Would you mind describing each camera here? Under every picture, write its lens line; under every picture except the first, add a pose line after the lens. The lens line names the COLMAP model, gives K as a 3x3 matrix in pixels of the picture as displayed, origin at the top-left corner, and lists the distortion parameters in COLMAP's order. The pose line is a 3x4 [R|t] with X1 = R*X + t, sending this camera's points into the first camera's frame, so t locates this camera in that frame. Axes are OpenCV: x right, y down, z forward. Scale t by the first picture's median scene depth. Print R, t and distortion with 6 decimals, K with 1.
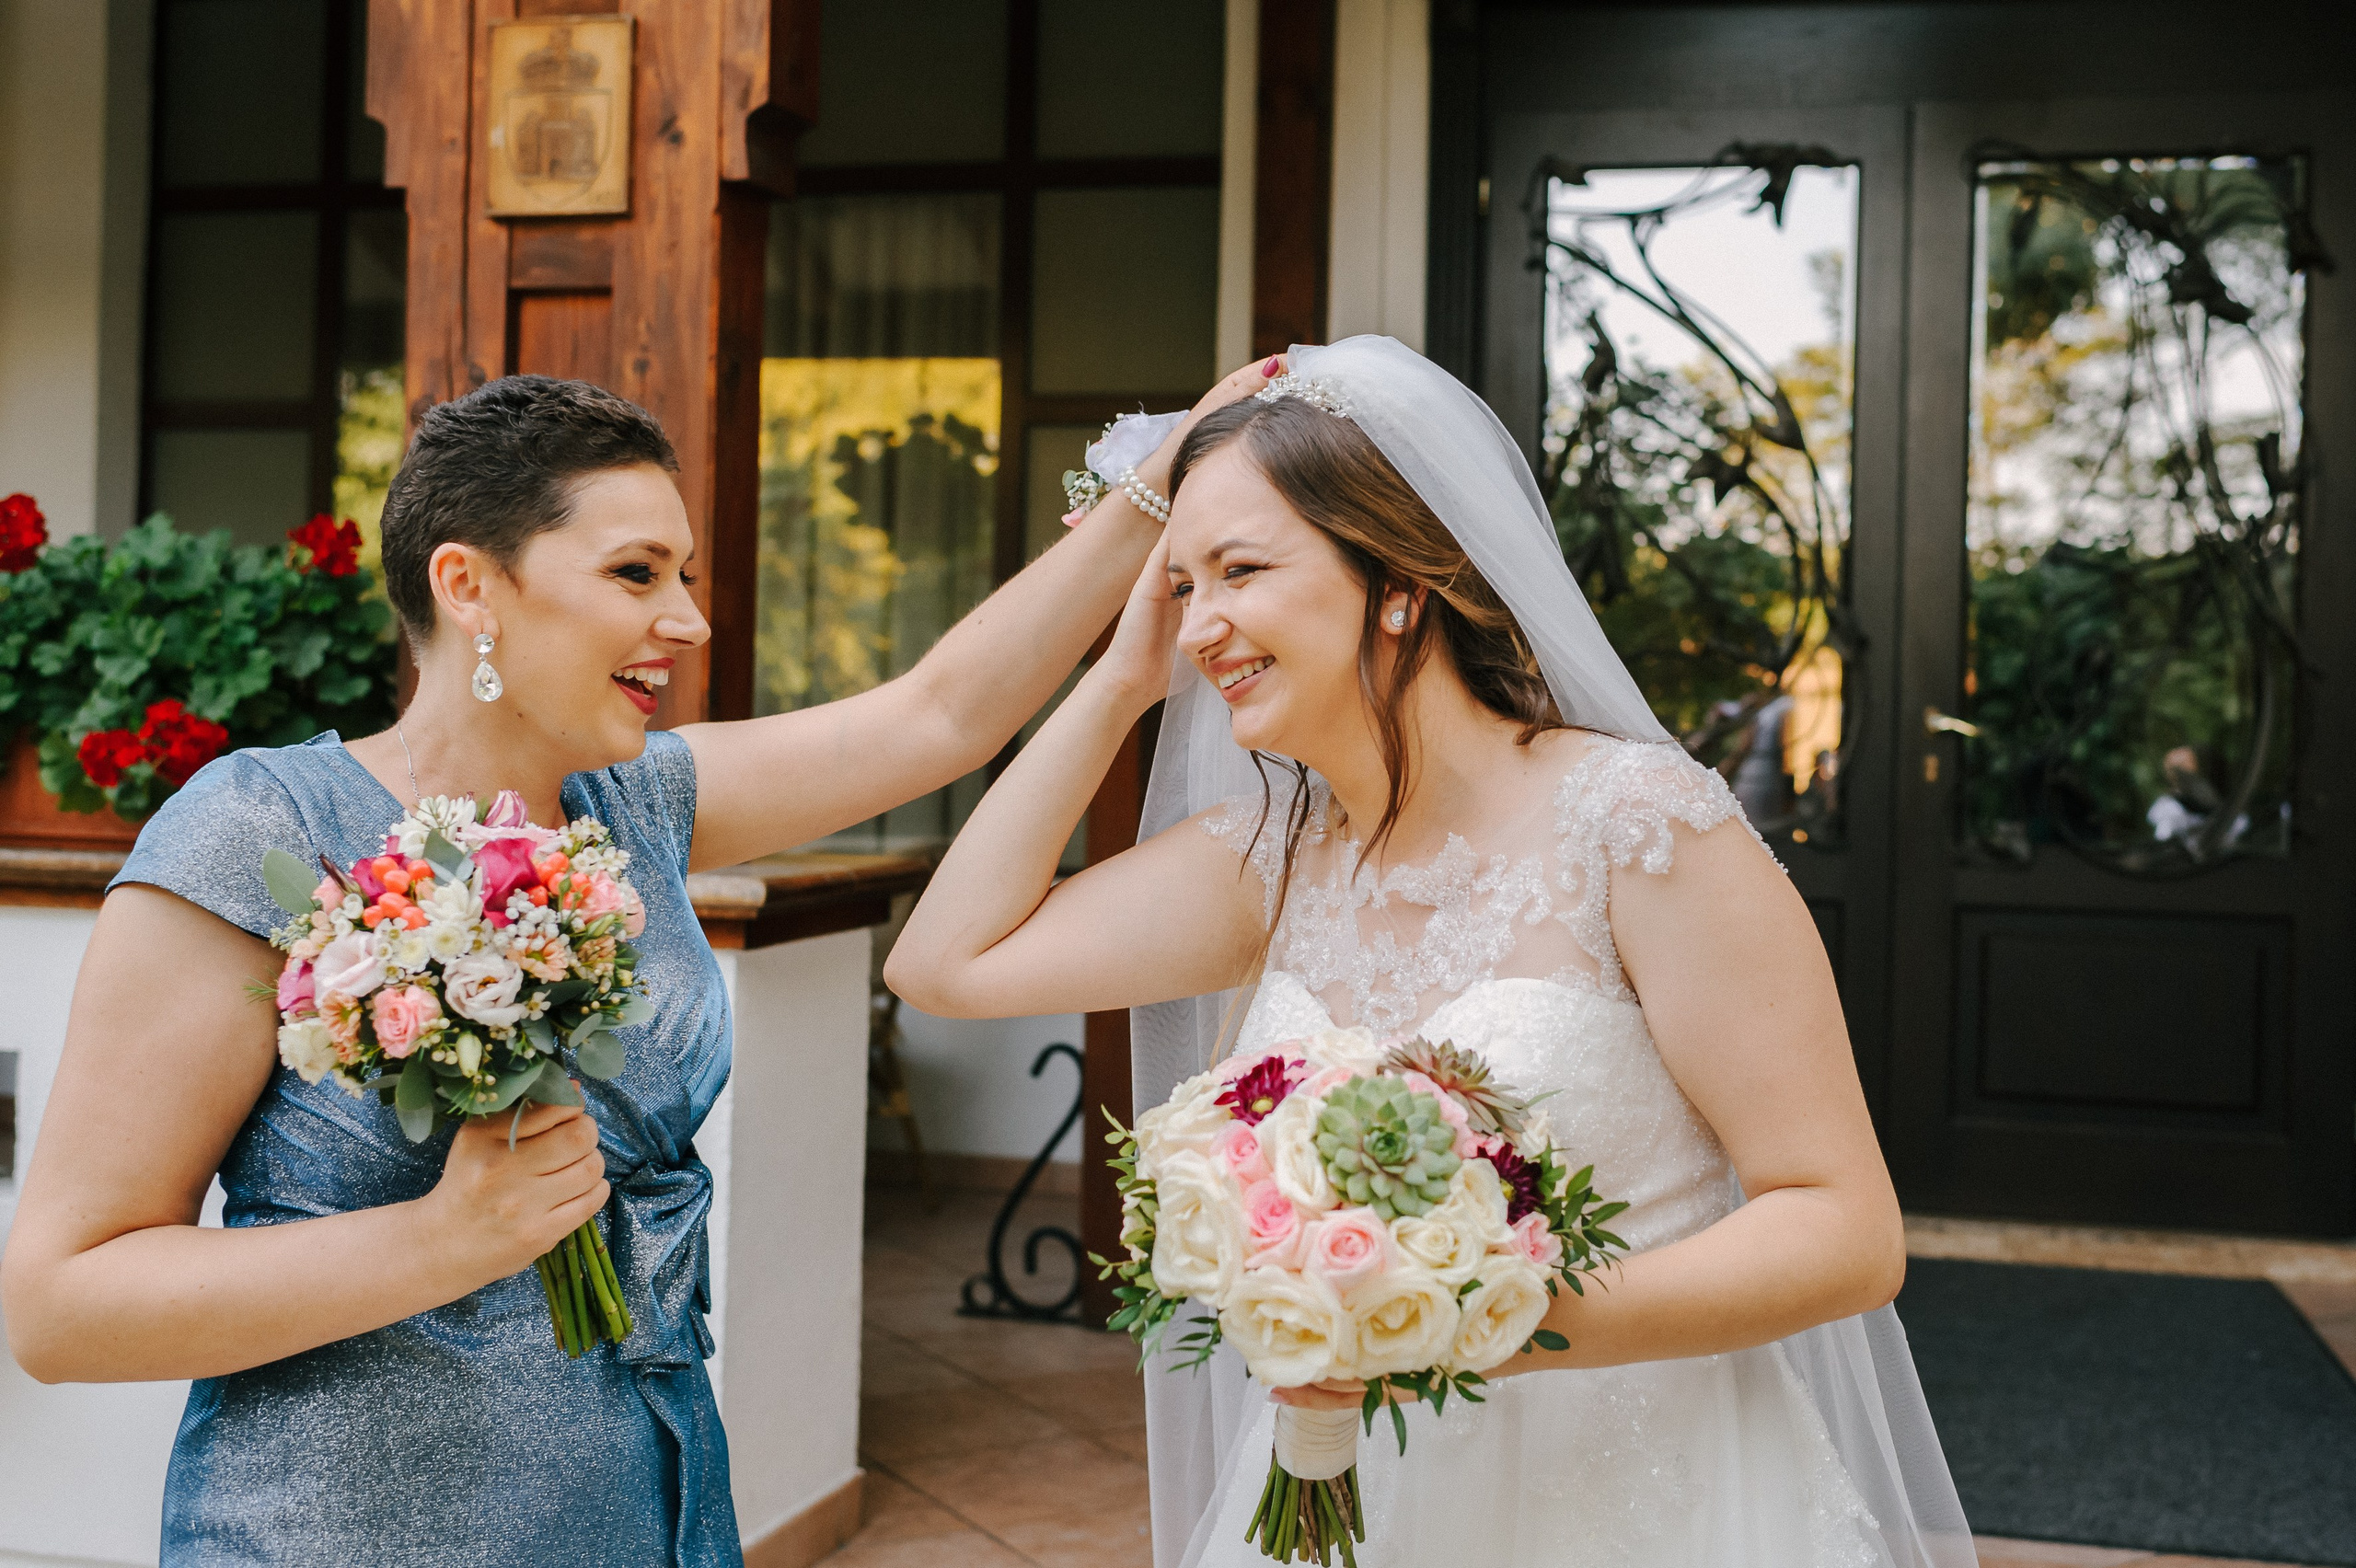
lens RADIAL K [[2680.2, 0, 1283.6], [0, 2680.2, 787.8], [0, 0, 1]] dist [0.003737, 0.002830]
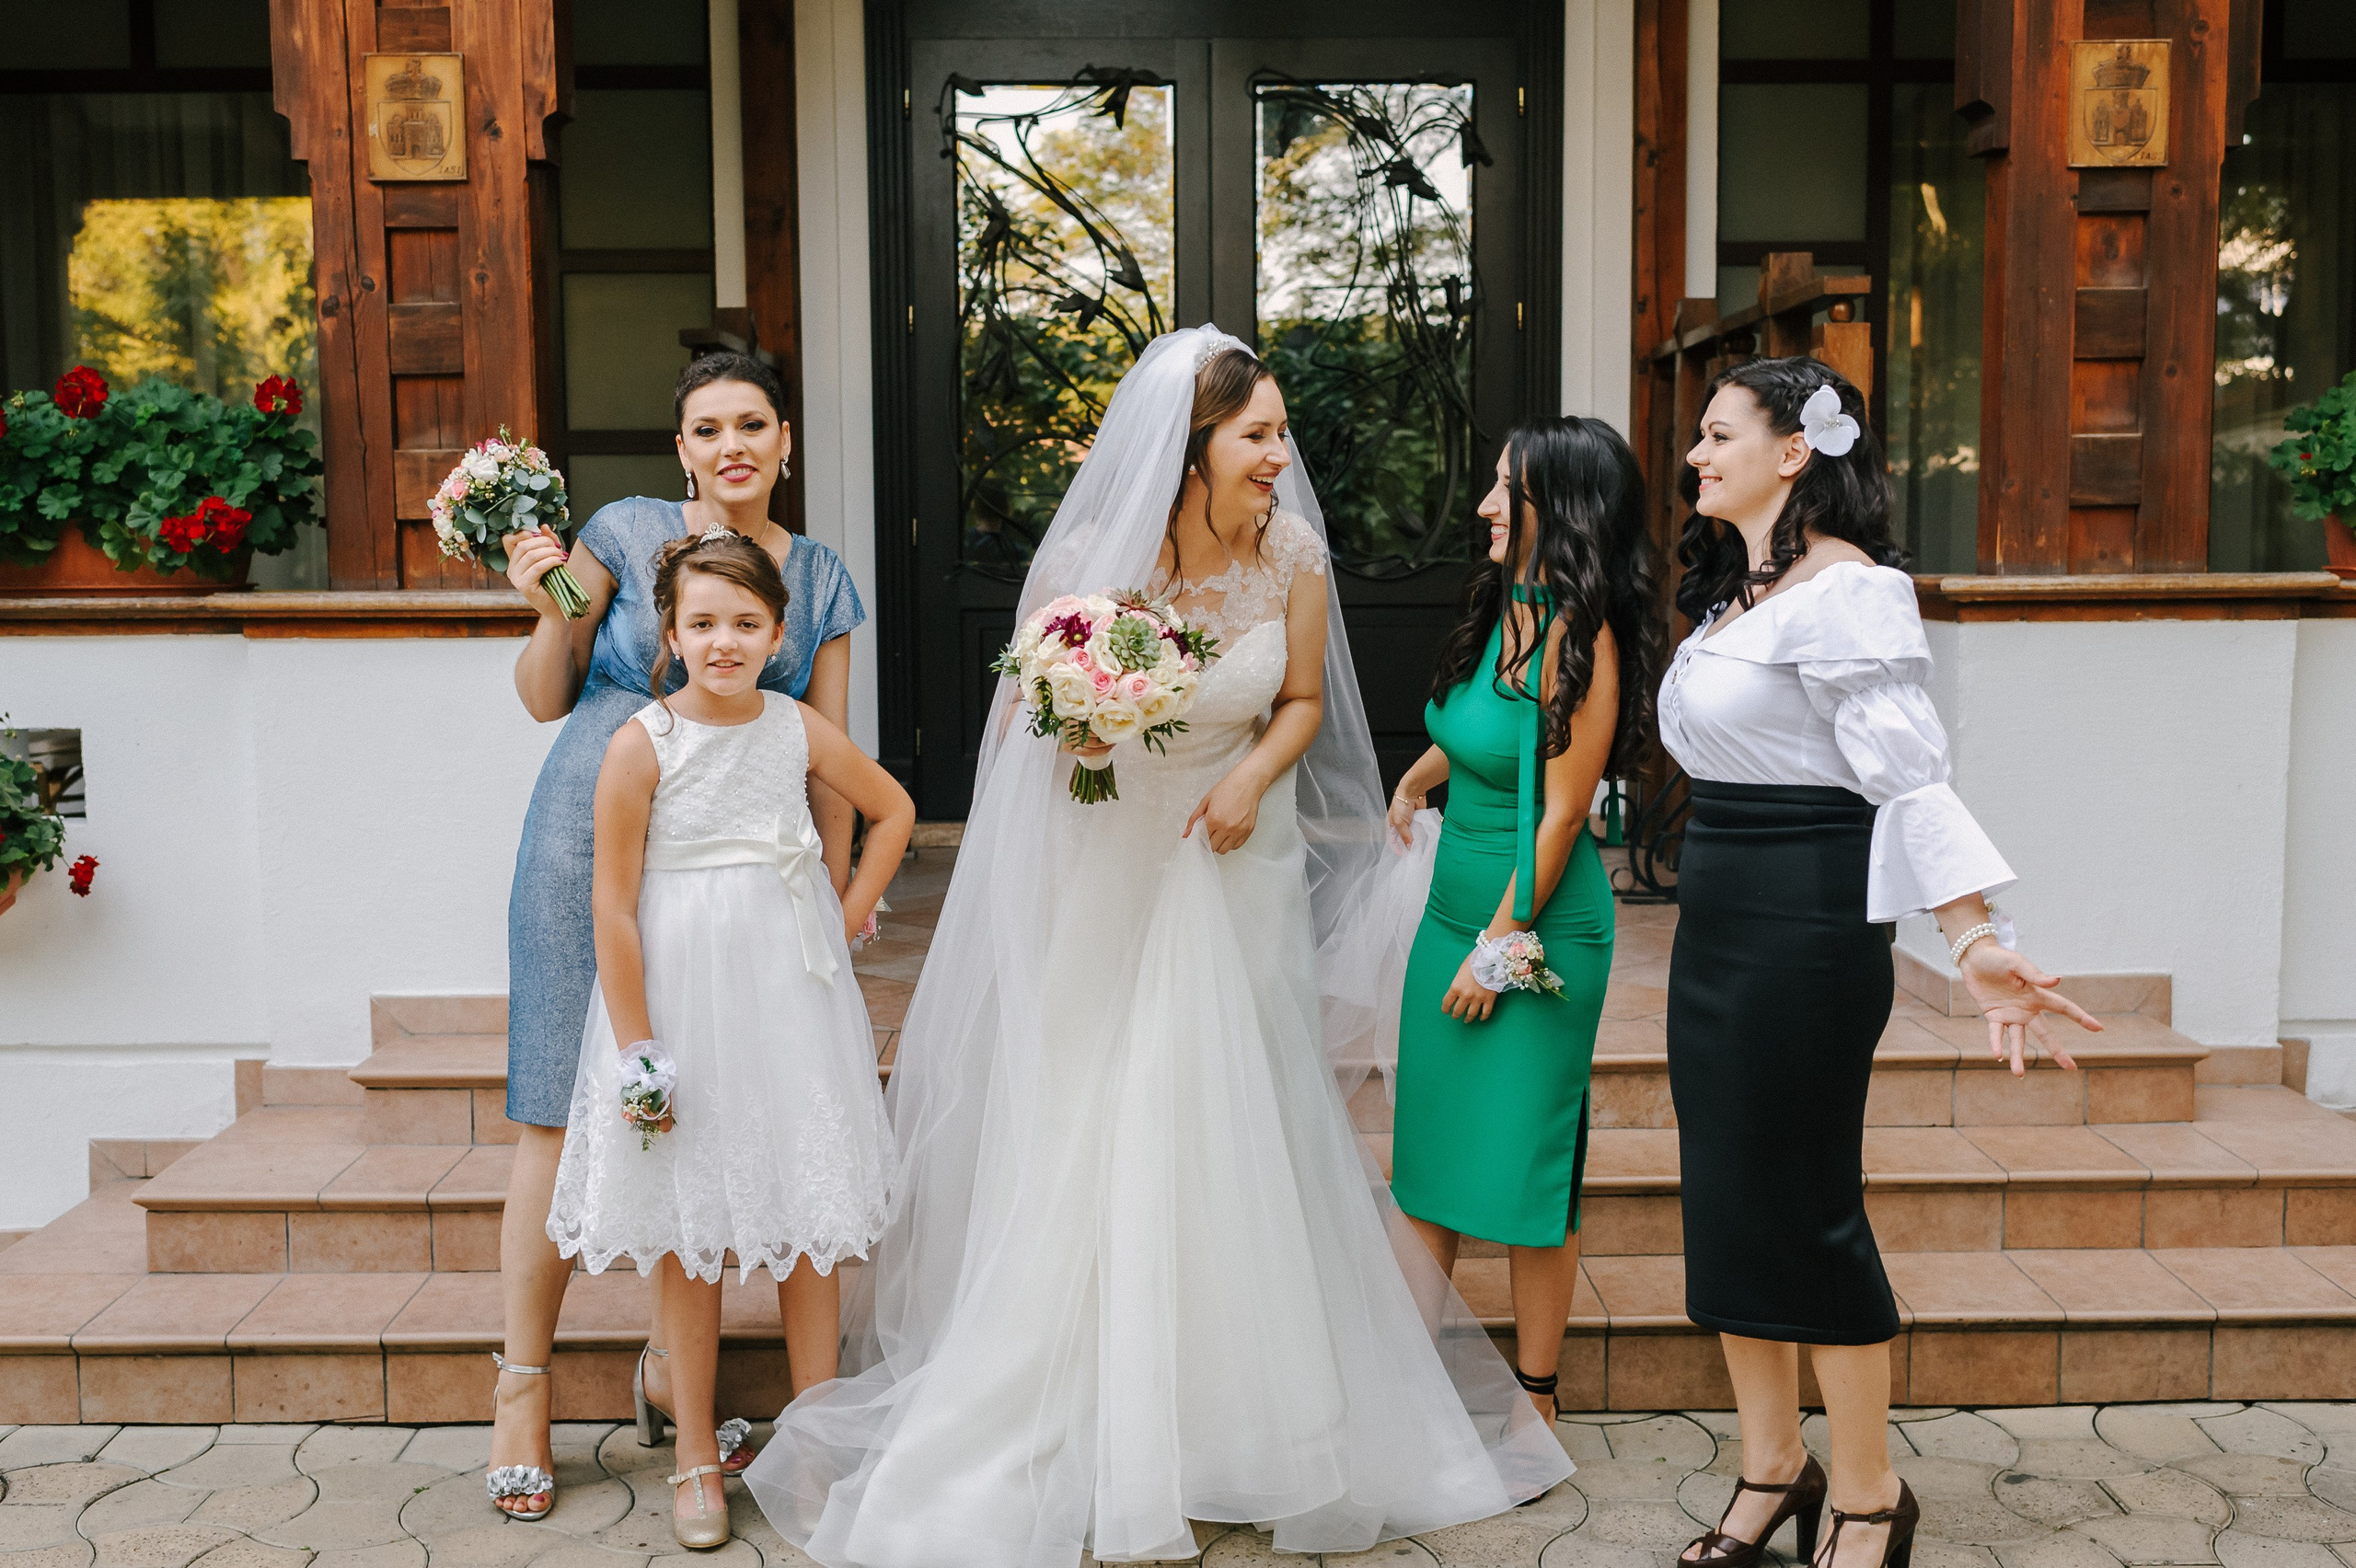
lens RADIAL K [[2418.8, 0, 1178.0], [0, 2418.8, 784.0], [0, 0, 1]] dist [-0.005445, 0.007080]
pose [[0.972048, -0.055059, 0.228236, -0.179116], [0.032193, 0.994189, 0.102727, 0.007349], [-0.232565, -0.092508, 0.968171, -0.508560]]
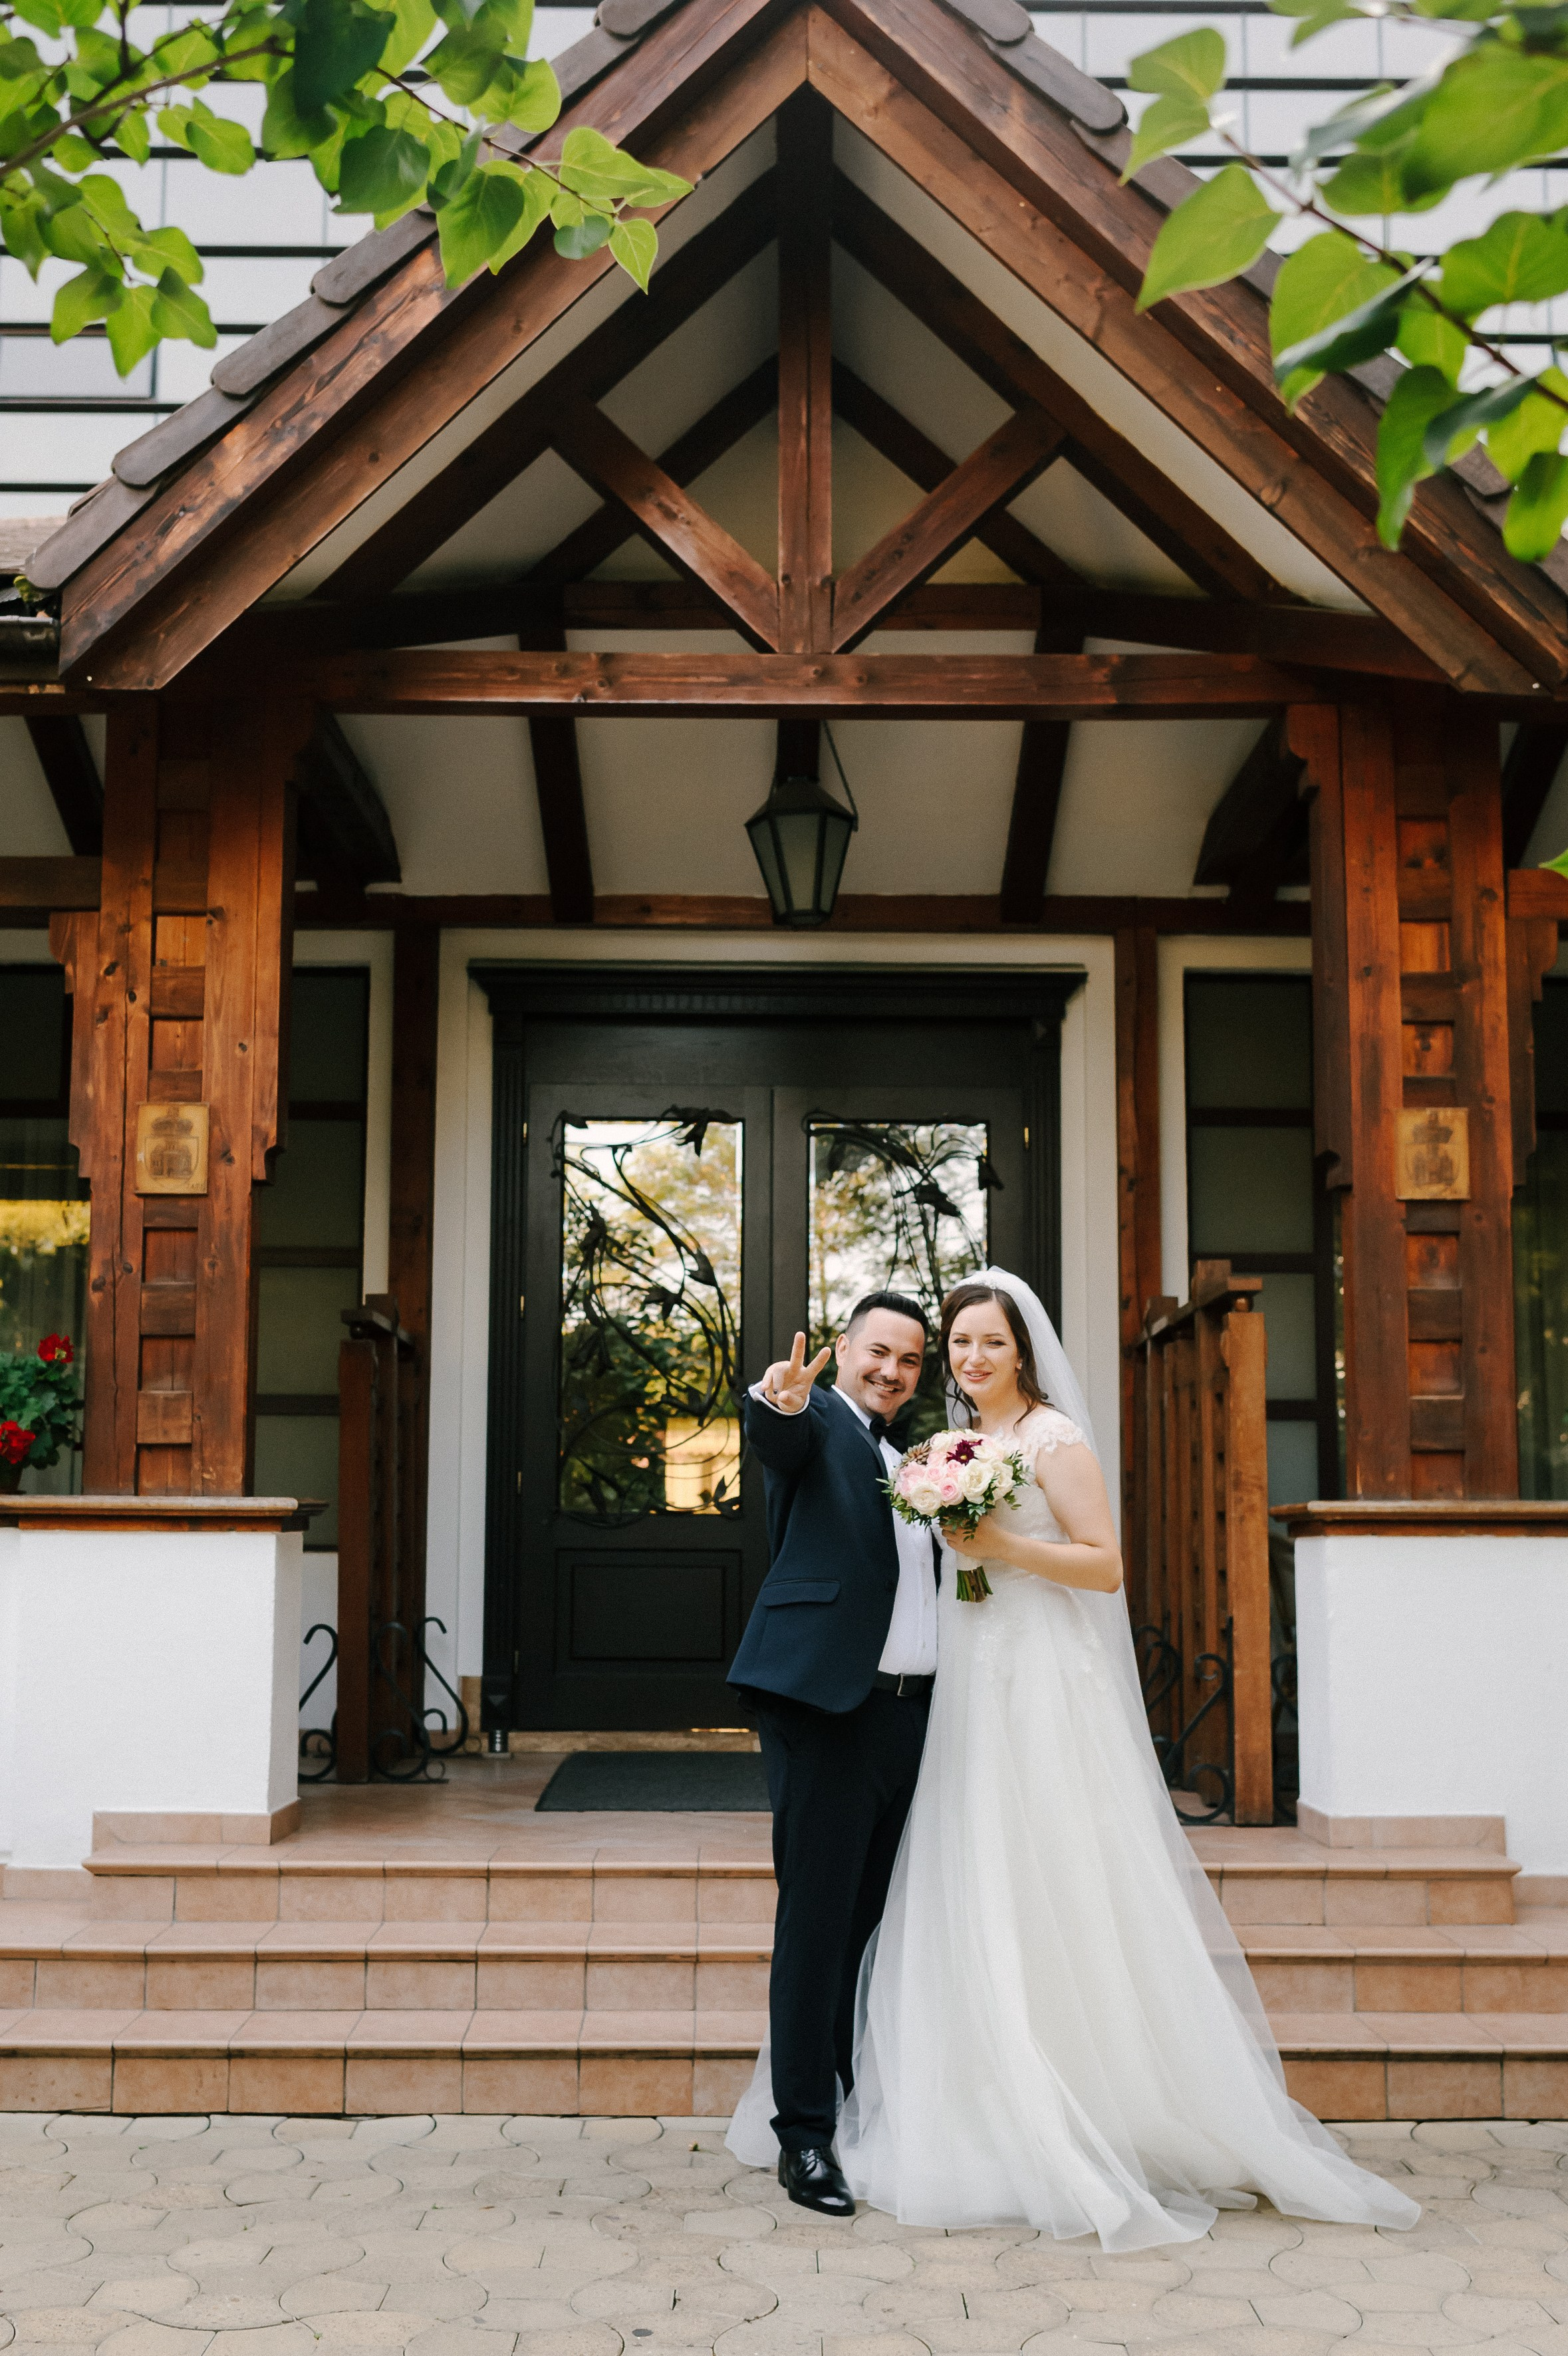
lens RADIAL K [[2418.9, 0, 765.1], [0, 2418.9, 1282.7], [0, 0, 1]] dist [-0.005445, 0.007080]
pose [[0.972181, 0.005352, 0.234170, -0.259351], [0.019610, 0.994369, -0.104142, 0.065279], [-0.233409, 0.105837, 0.966602, -0.951047]]
